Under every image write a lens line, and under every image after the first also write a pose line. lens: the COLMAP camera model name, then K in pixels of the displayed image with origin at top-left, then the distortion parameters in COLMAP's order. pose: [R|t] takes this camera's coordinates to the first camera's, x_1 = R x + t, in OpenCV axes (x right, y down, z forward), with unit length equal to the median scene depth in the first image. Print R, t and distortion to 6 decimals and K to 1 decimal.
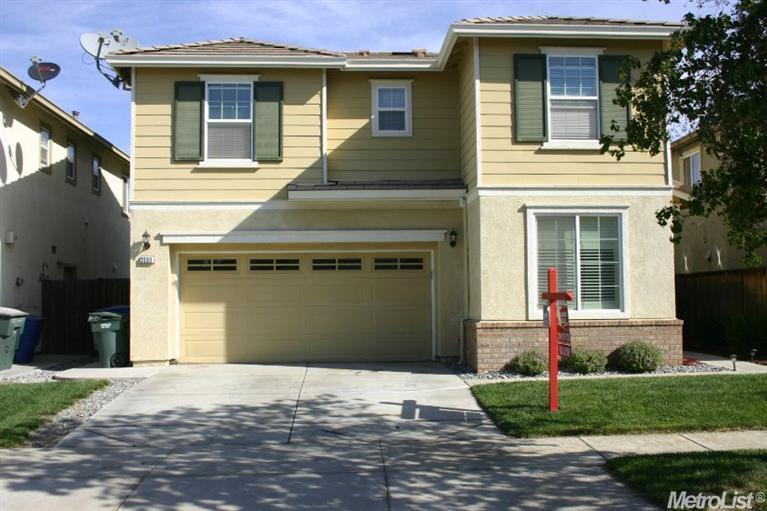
lens RADIAL K [[834.4, 0, 383.3], [0, 834.4, 257.7], [0, 0, 1]] dist [-0.075917, 0.000000]
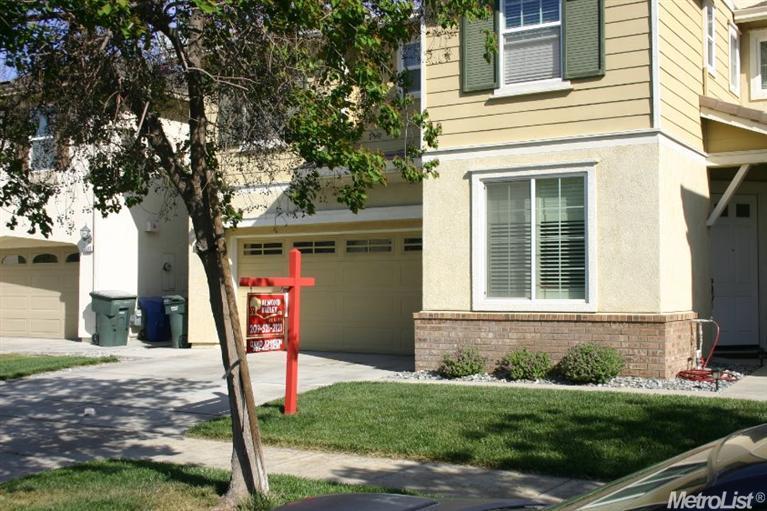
lens RADIAL K [[969.2, 0, 383.1], [0, 969.2, 253.8], [0, 0, 1]] dist [-0.067120, 0.000000]
pose [[0.798962, -0.015362, -0.601186, 0.665301], [0.030153, 0.999440, 0.014534, 0.002506], [0.600625, -0.029739, 0.798977, 0.186518]]
